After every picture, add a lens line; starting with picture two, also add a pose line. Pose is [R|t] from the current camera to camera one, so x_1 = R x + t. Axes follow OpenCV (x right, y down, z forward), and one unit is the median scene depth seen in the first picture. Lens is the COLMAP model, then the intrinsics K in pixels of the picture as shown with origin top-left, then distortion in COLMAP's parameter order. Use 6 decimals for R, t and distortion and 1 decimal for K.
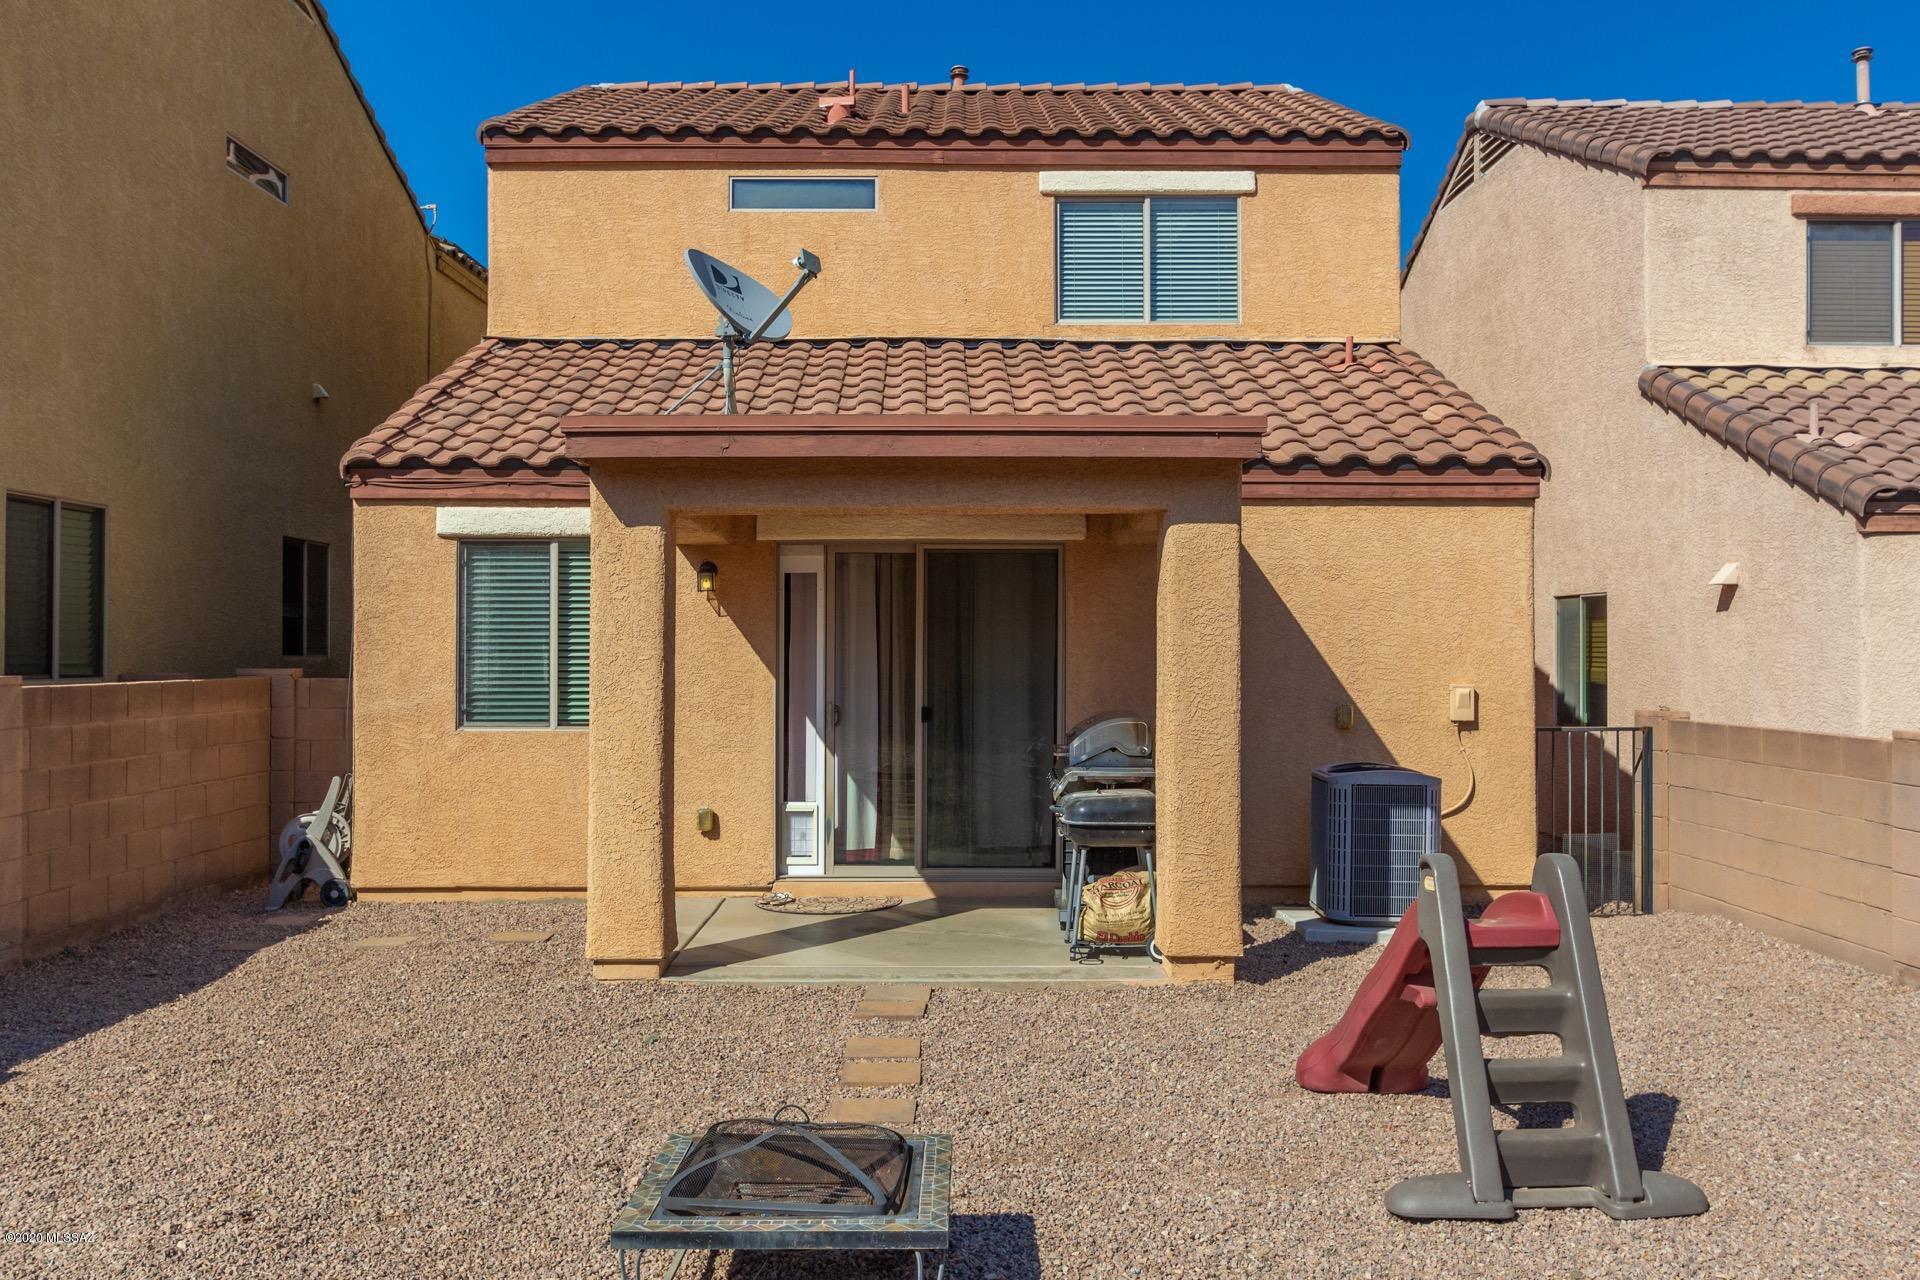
lens RADIAL K [[1674.9, 0, 956.6], [0, 1674.9, 636.9], [0, 0, 1]] dist [-0.006883, 0.007729]
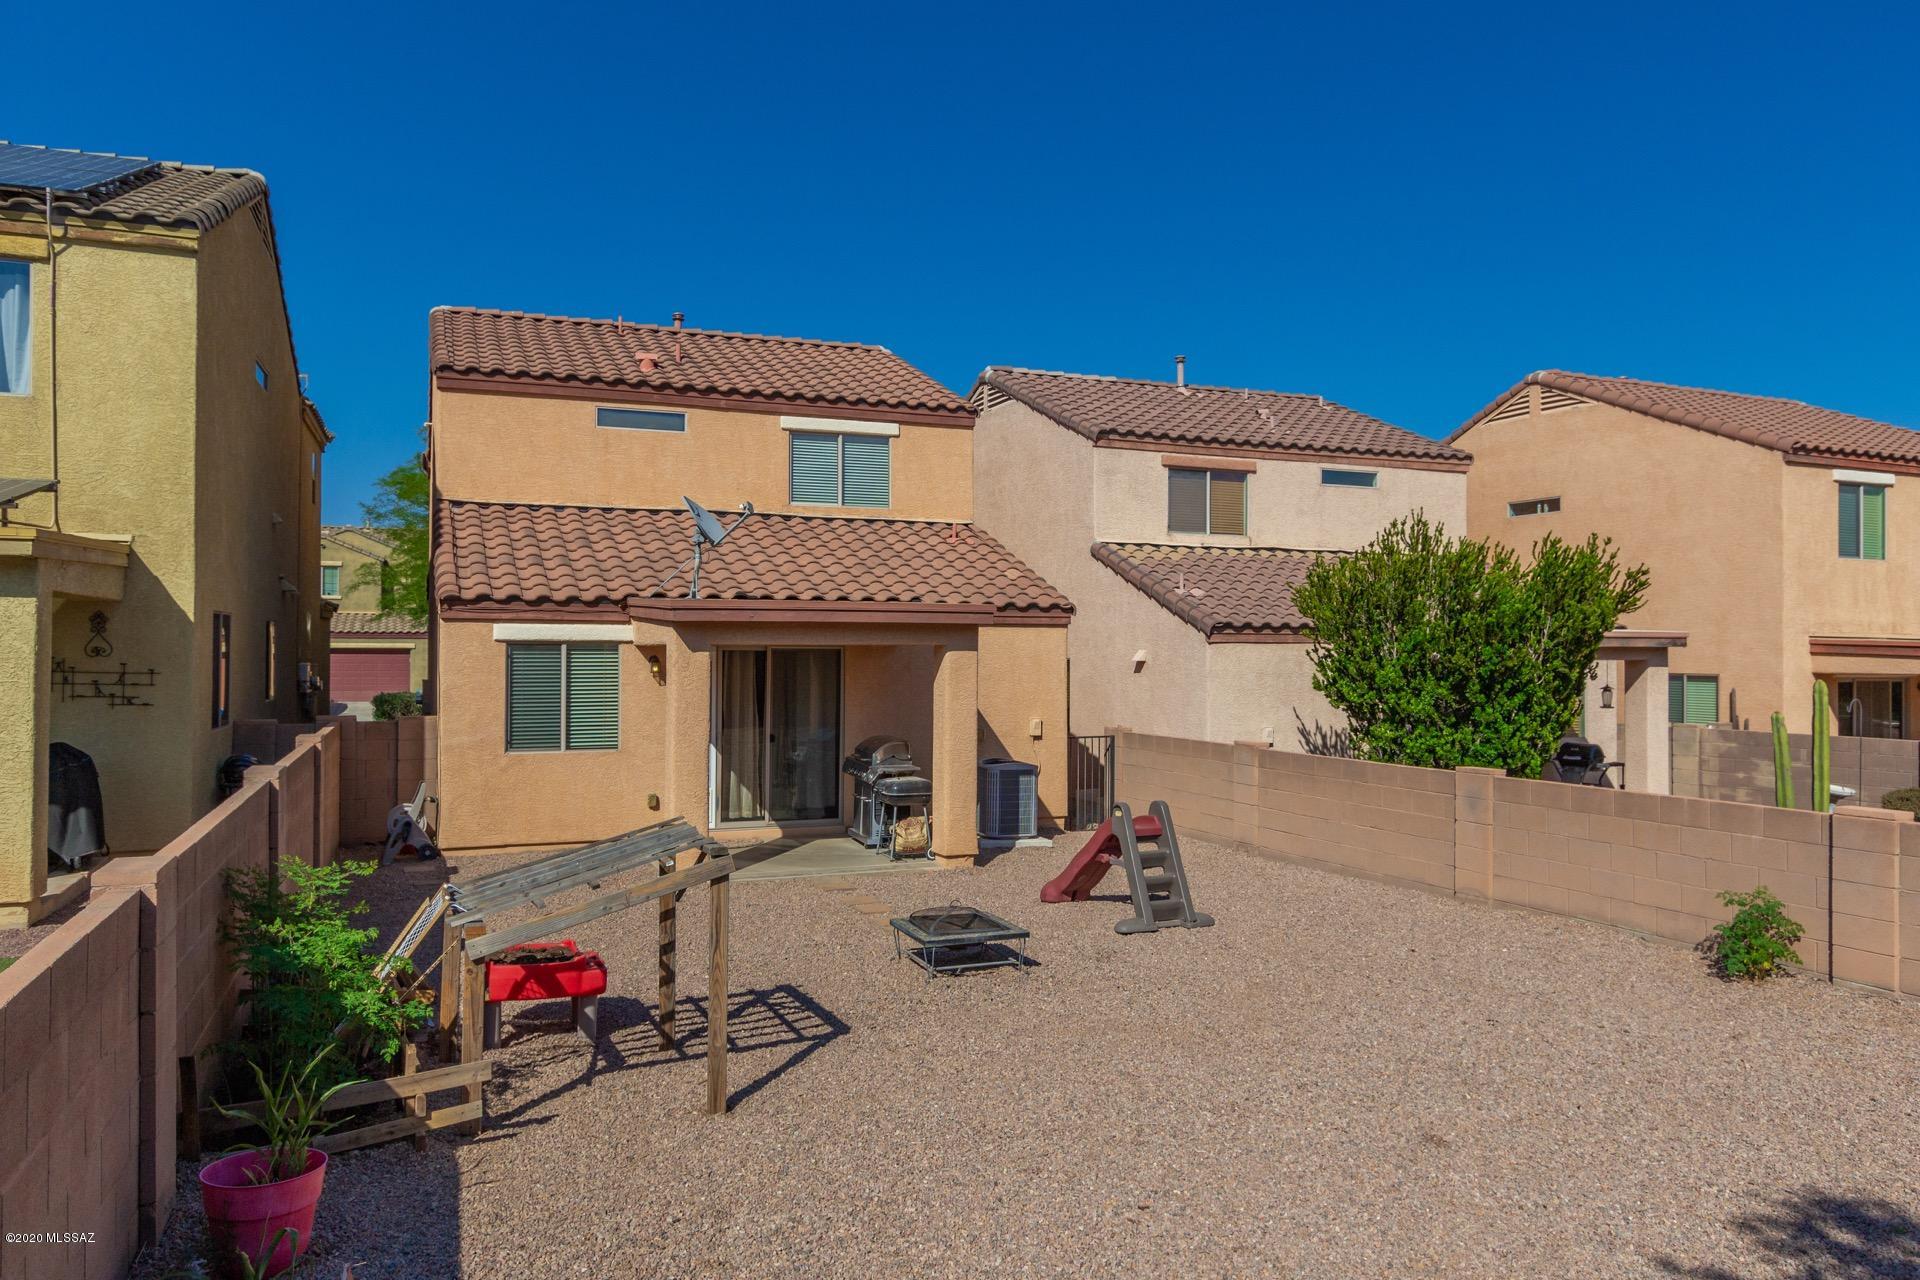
lens RADIAL K [[1324.1, 0, 958.1], [0, 1324.1, 642.7], [0, 0, 1]] dist [-0.000775, 0.005455]
pose [[0.927910, 0.004608, 0.372776, -0.352815], [-0.006161, 0.999977, 0.002975, -0.061209], [-0.372754, -0.005058, 0.927917, -0.407742]]
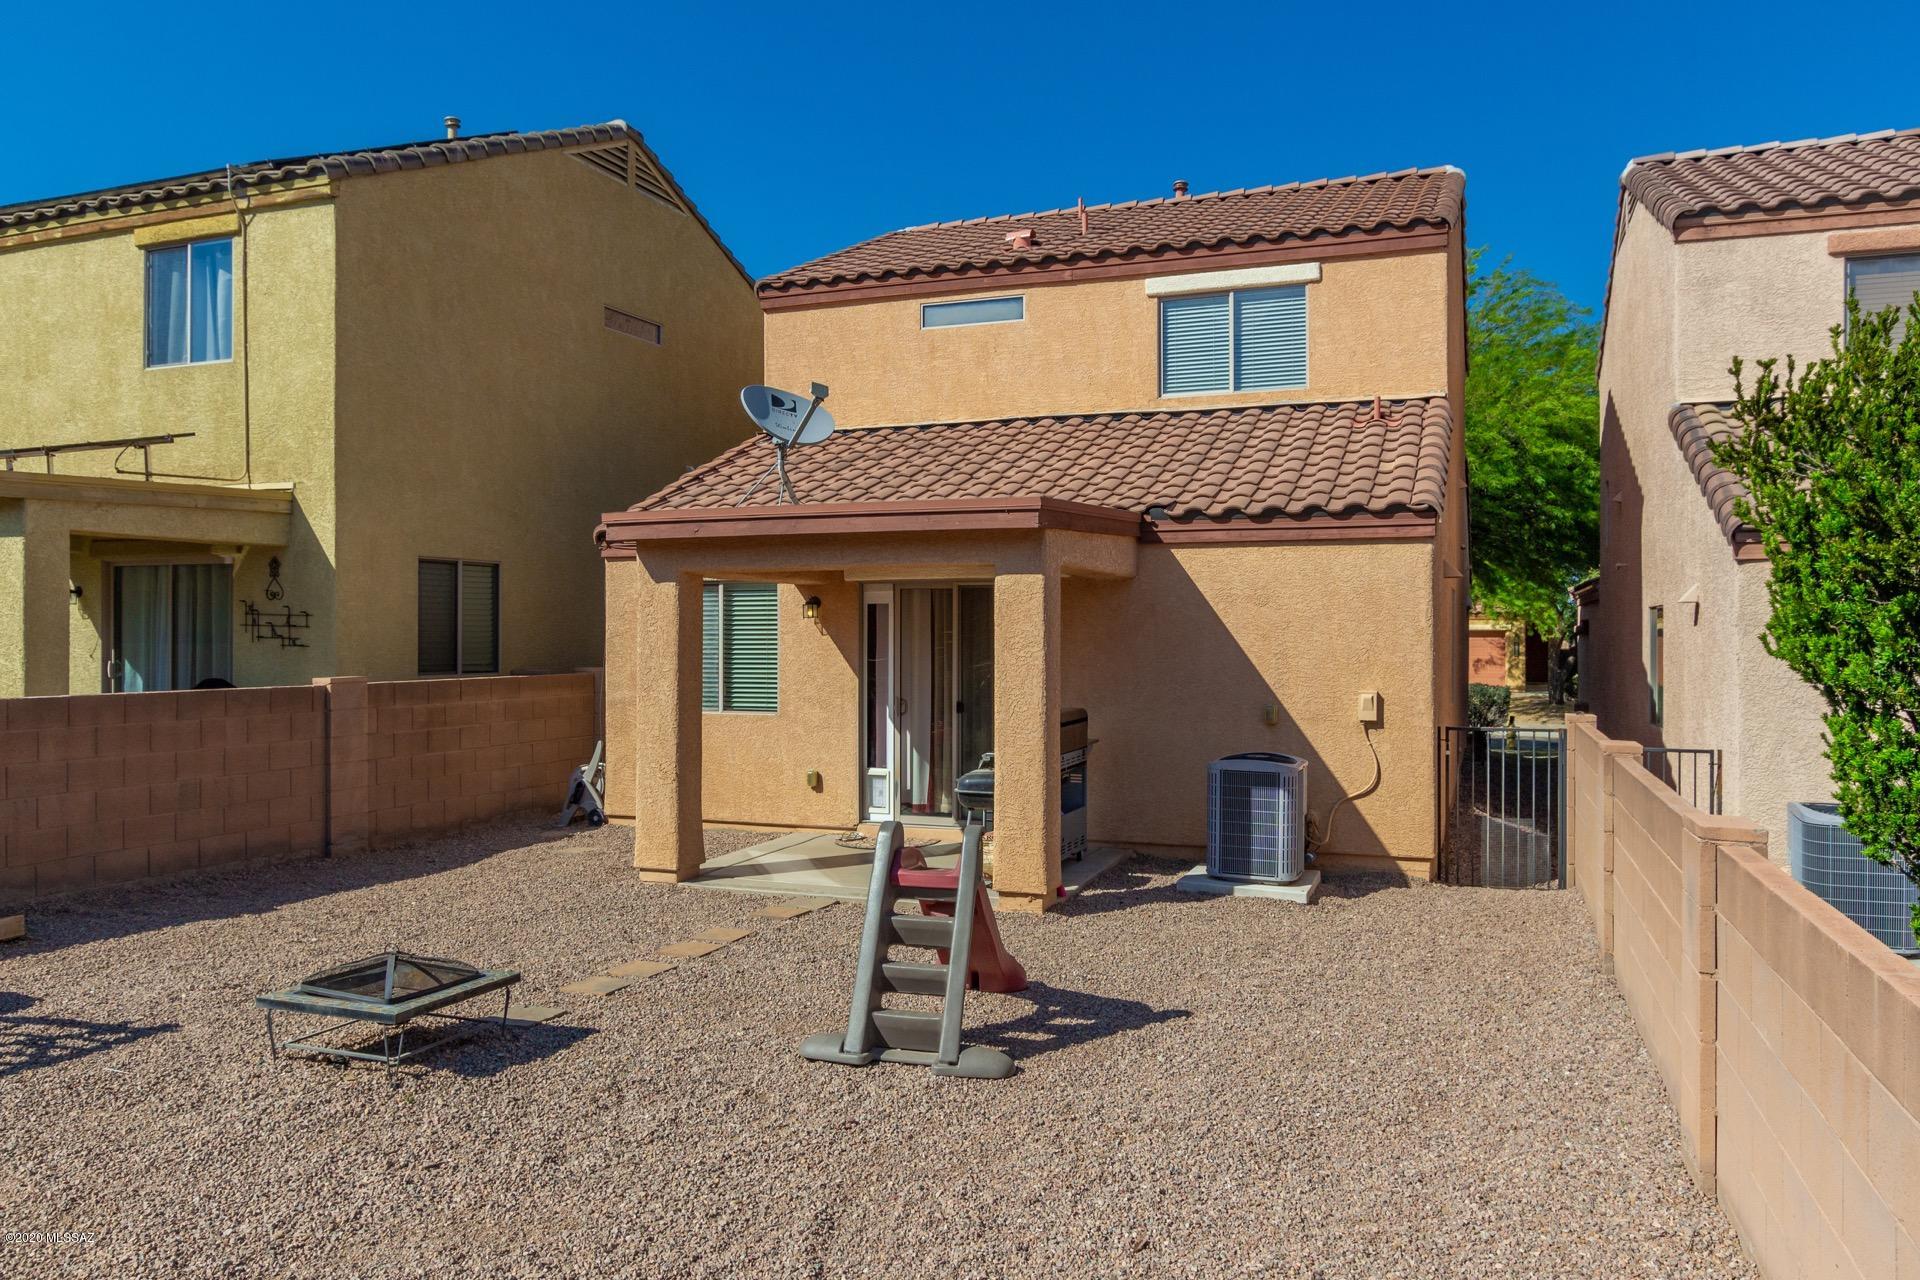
lens RADIAL K [[1403.2, 0, 962.1], [0, 1403.2, 638.9], [0, 0, 1]] dist [-0.003694, 0.004750]
pose [[0.930582, 0.000967, -0.366082, 0.379797], [0.003477, 0.999928, 0.011479, -0.021025], [0.366067, -0.011955, 0.930512, -0.056611]]
